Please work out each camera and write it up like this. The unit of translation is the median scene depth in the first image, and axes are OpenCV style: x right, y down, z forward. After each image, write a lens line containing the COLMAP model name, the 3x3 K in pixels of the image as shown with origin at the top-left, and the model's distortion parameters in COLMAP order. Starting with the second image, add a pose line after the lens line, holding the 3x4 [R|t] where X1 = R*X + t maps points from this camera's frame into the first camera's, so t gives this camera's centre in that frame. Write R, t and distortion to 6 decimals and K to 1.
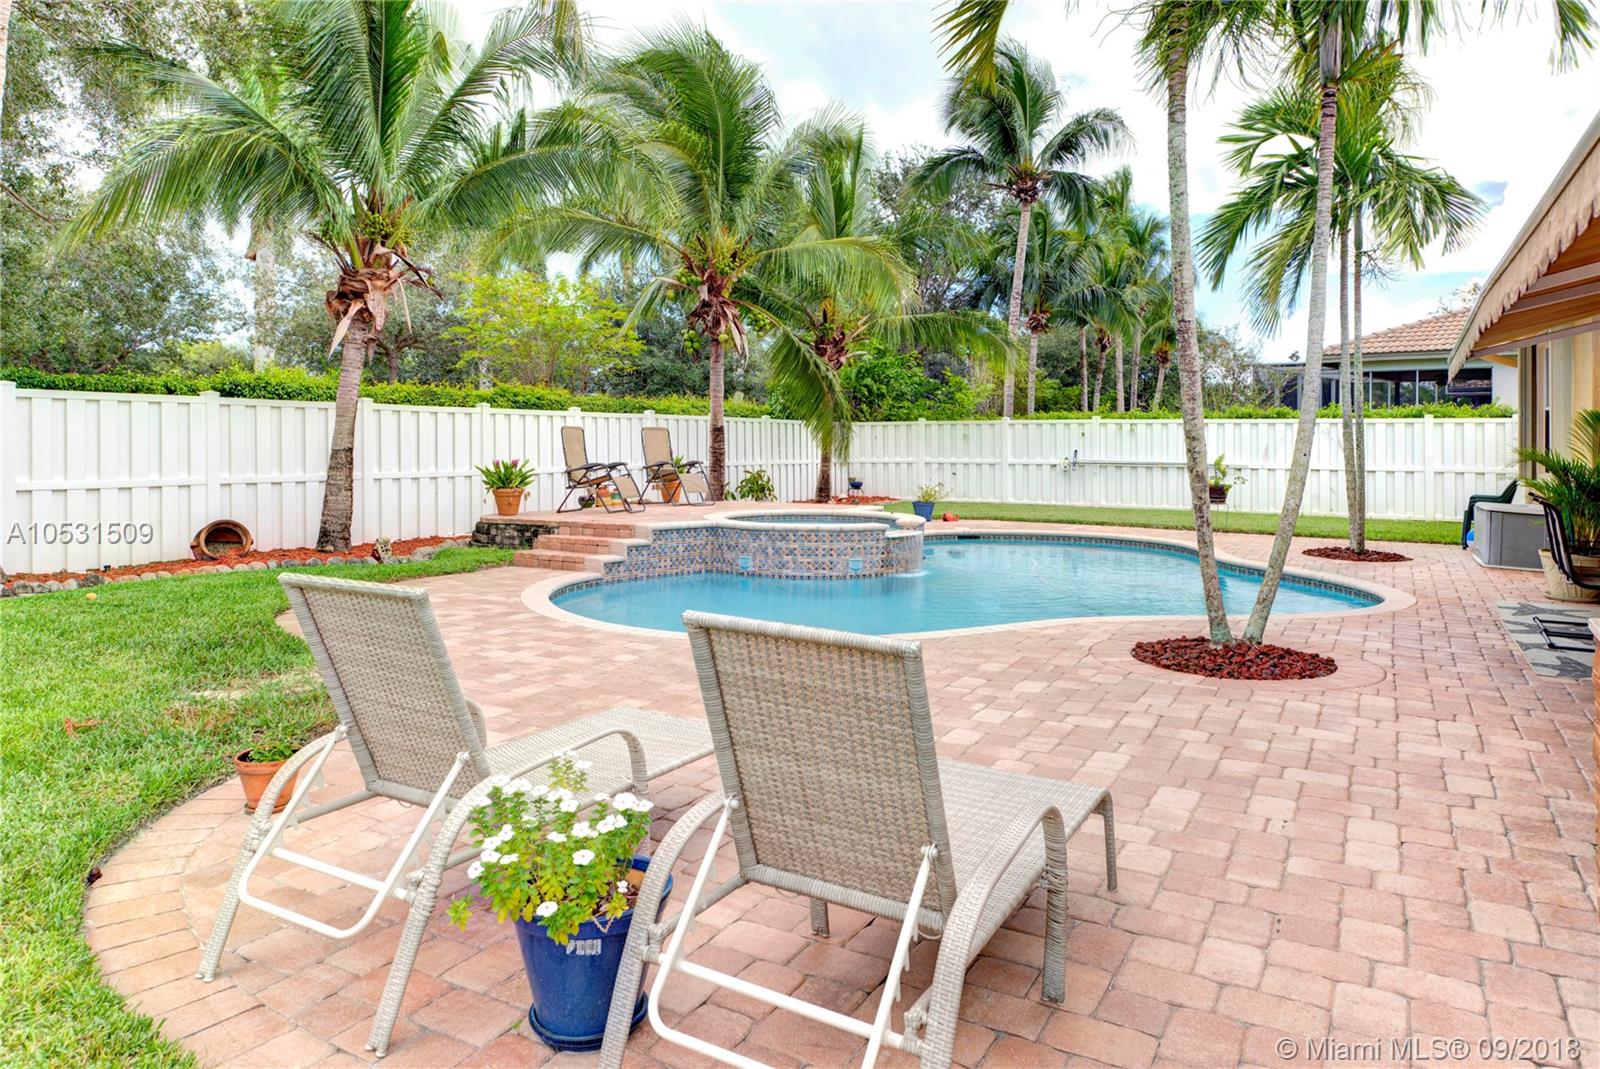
lens RADIAL K [[1113.1, 0, 793.1], [0, 1113.1, 503.6], [0, 0, 1]] dist [0.050777, -0.001482]
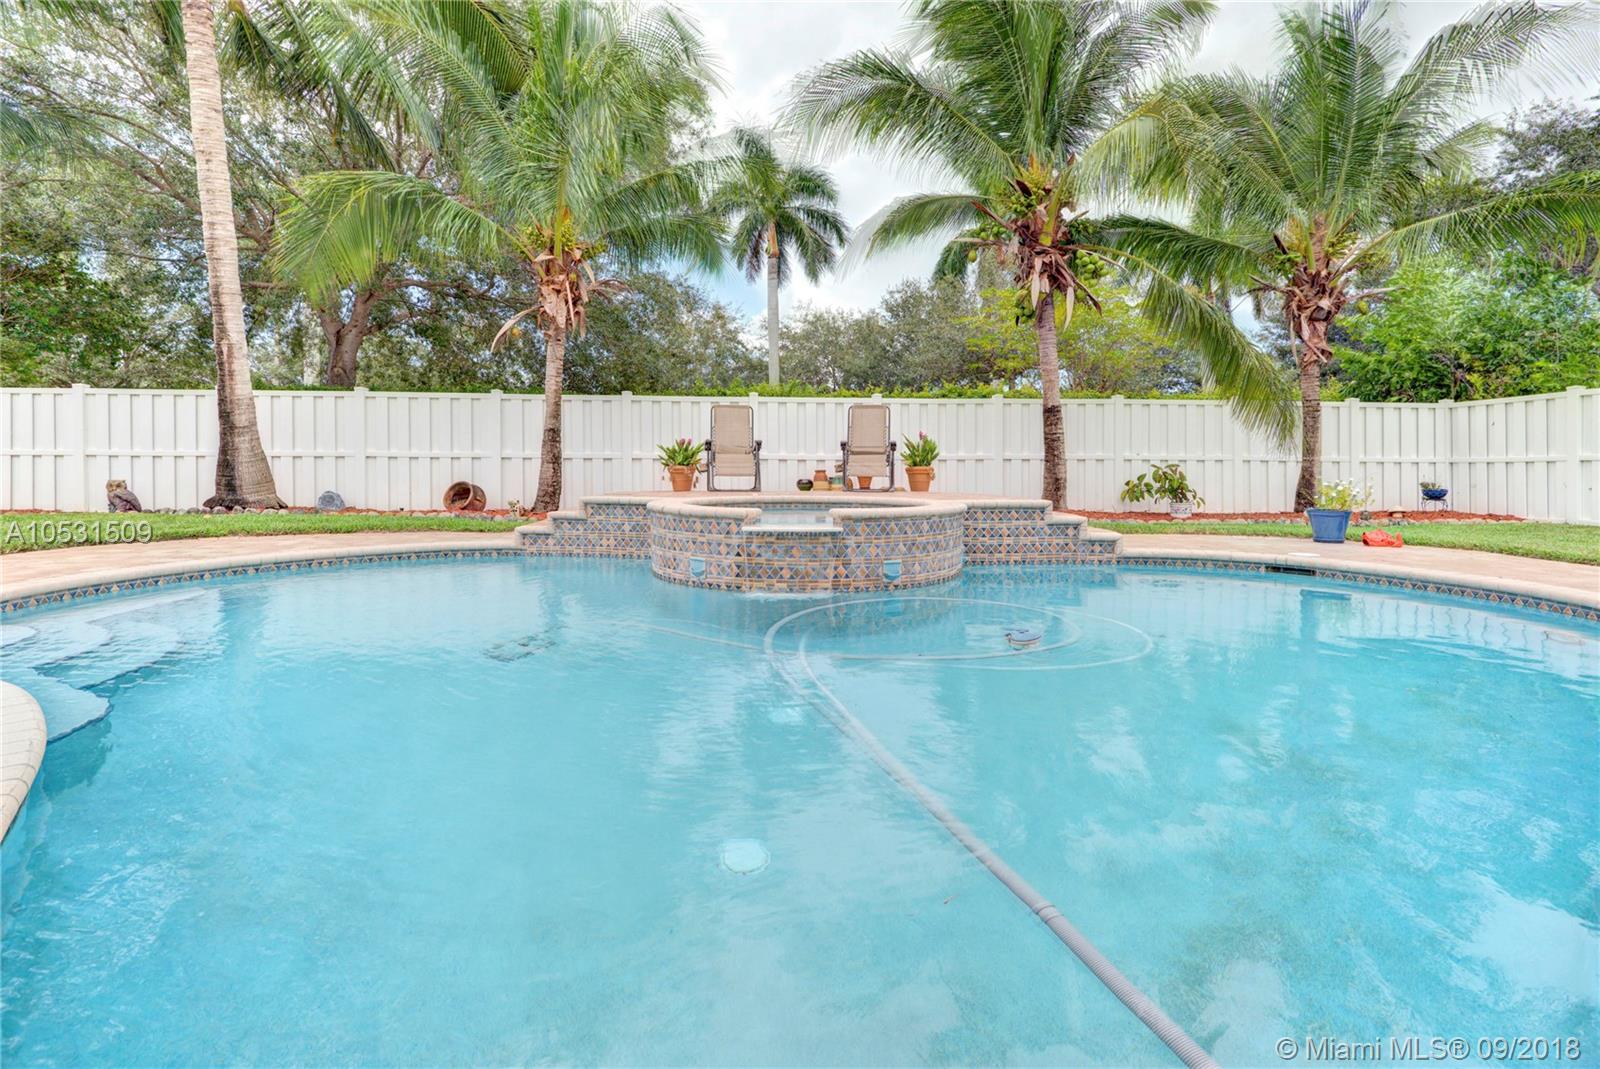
lens RADIAL K [[798.2, 0, 793.7], [0, 798.2, 486.3], [0, 0, 1]] dist [0.016958, -0.009147]
pose [[0.524373, 0.019104, -0.851274, 0.421139], [-0.054639, 0.998443, -0.011251, 0.007655], [0.849734, 0.052413, 0.524600, 0.676431]]
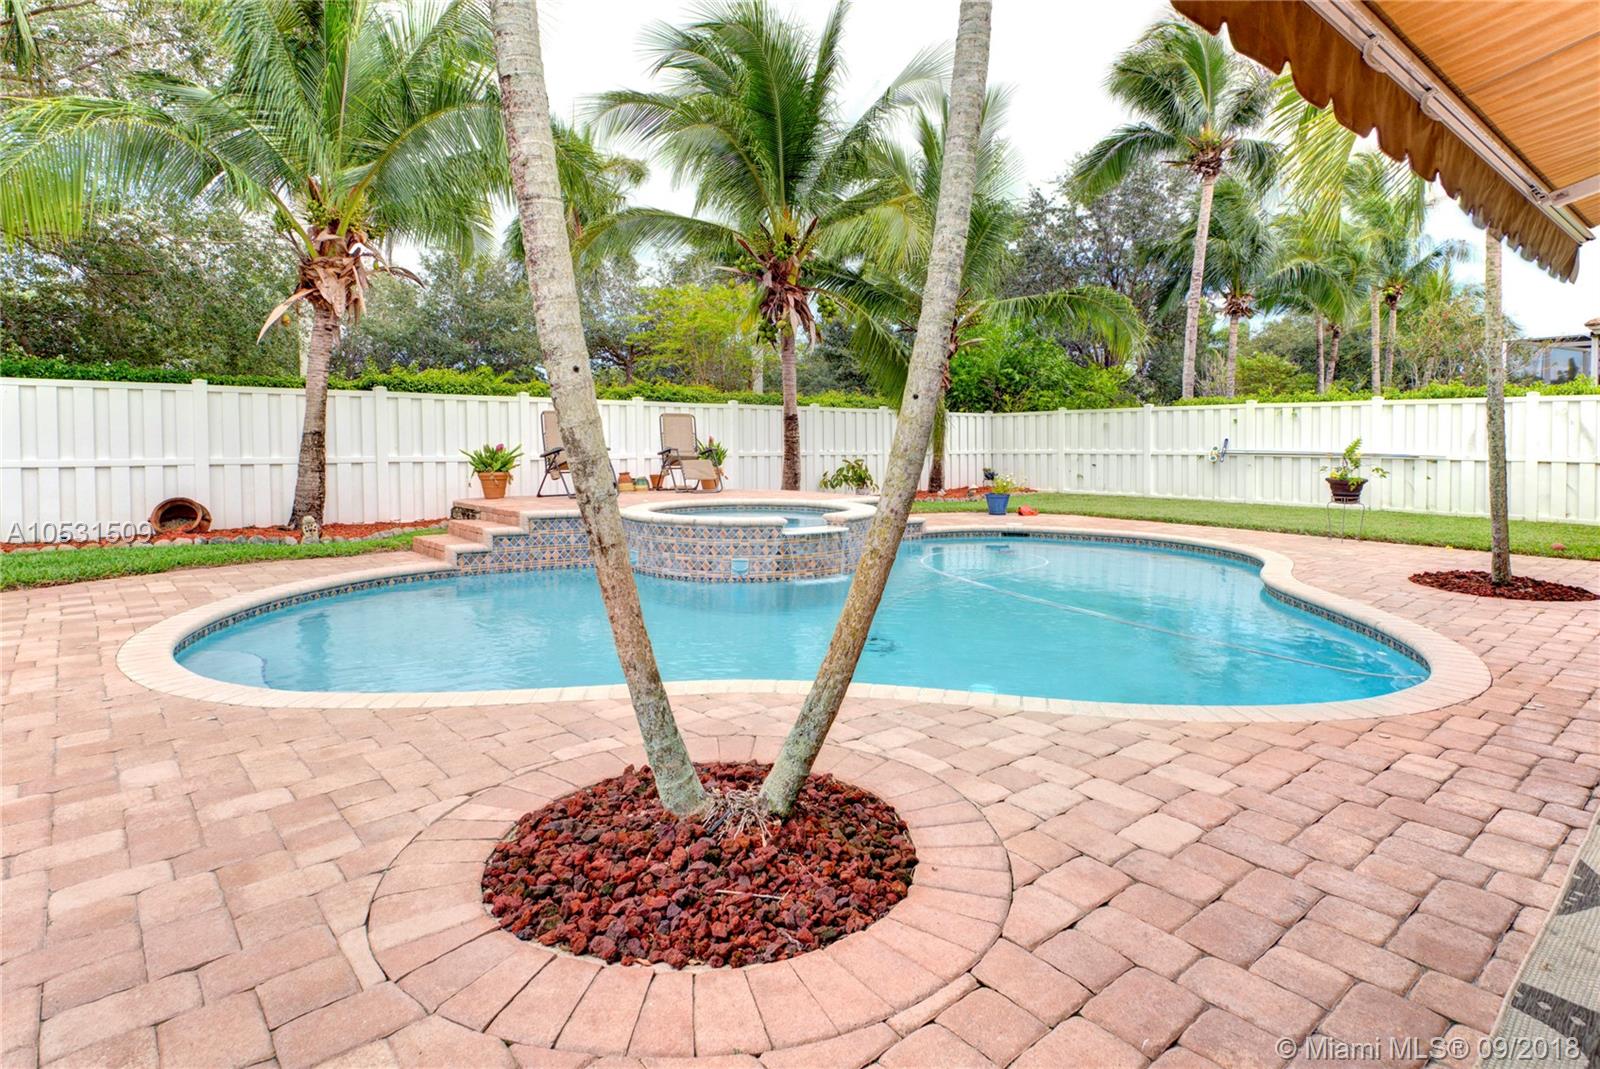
lens RADIAL K [[864.9, 0, 808.6], [0, 864.9, 495.0], [0, 0, 1]] dist [0.031760, -0.000467]
pose [[0.934943, 0.018860, -0.354296, 0.283756], [-0.017544, 0.999822, 0.006927, -0.003244], [0.354363, -0.000261, 0.935108, 0.350145]]
